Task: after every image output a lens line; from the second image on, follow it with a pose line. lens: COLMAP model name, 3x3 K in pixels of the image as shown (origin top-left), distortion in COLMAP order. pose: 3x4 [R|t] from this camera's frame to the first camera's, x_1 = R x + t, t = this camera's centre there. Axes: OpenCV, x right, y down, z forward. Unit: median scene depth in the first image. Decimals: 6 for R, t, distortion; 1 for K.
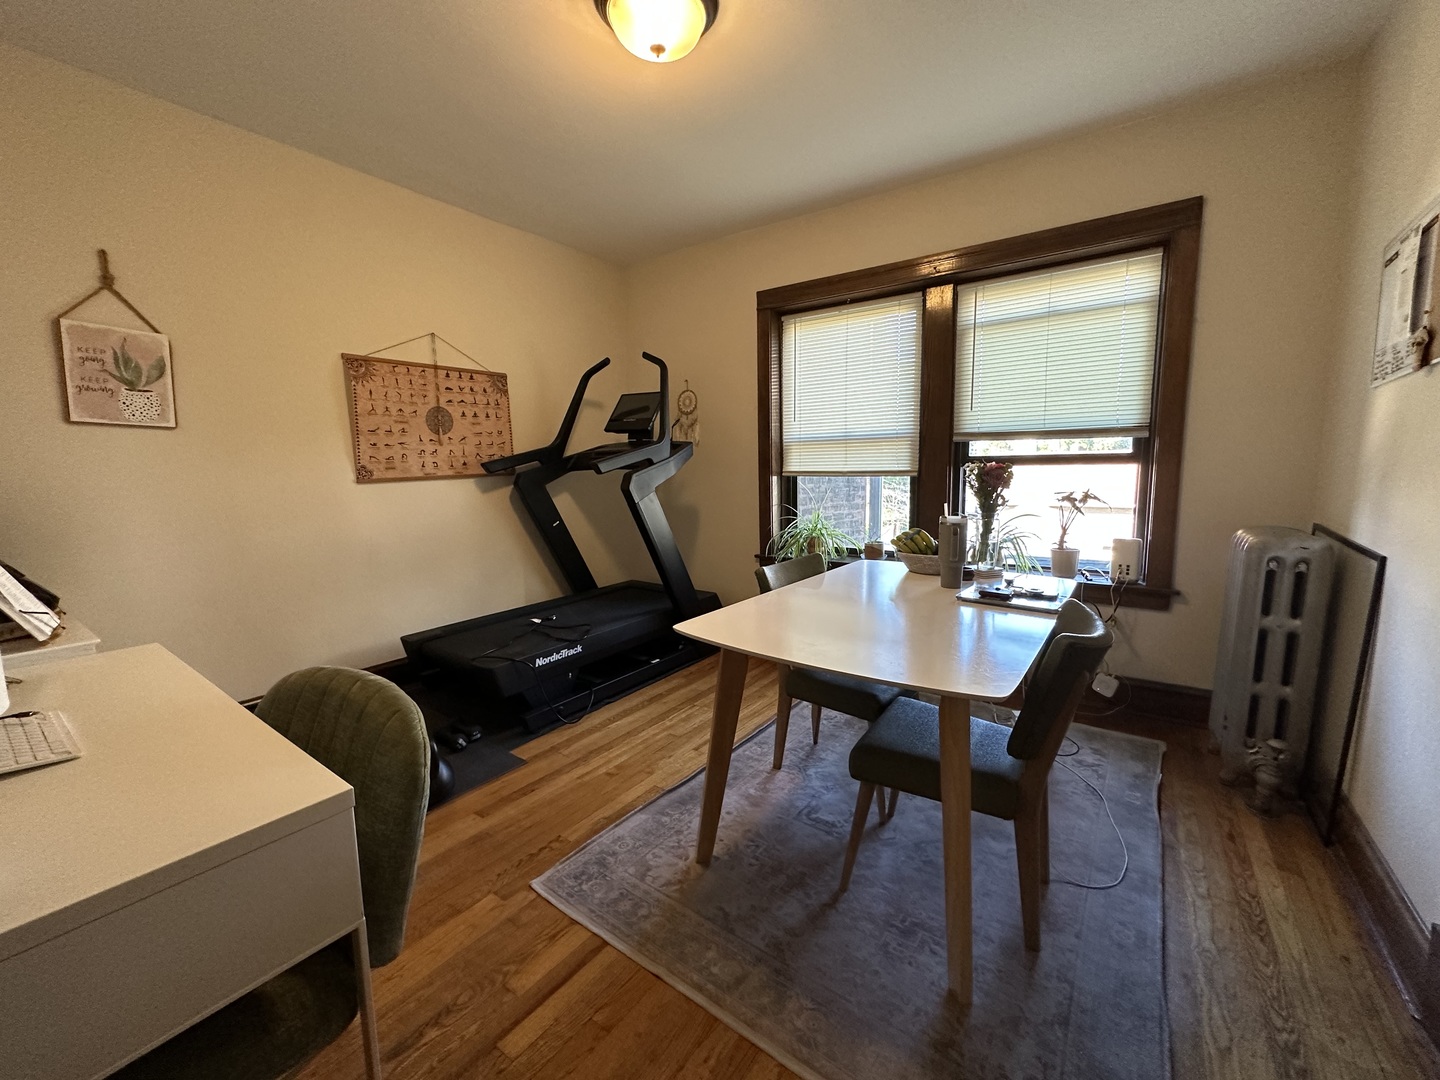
lens RADIAL K [[575.1, 0, 721.0], [0, 575.1, 540.1], [0, 0, 1]] dist [-0.006256, 0.000261]
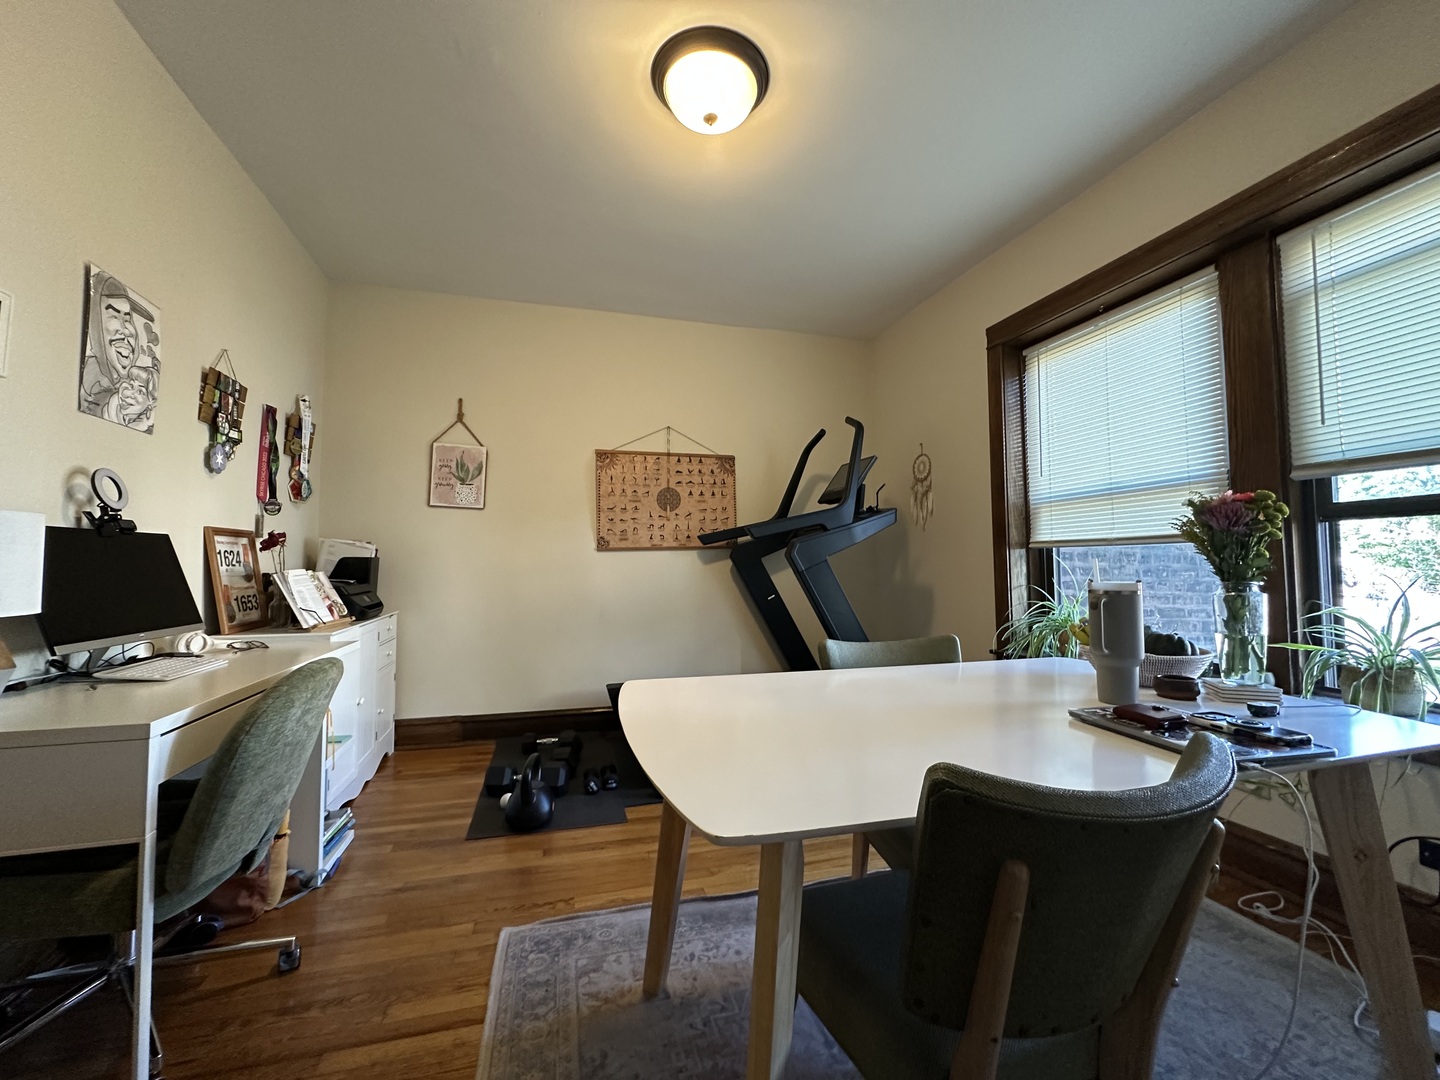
lens RADIAL K [[575.1, 0, 715.9], [0, 575.1, 538.3], [0, 0, 1]] dist [-0.006256, 0.000261]
pose [[0.783303, -0.019490, -0.621334, 0.297812], [-0.088296, 0.985887, -0.142238, 0.024020], [0.615337, 0.166277, 0.770527, 0.184821]]
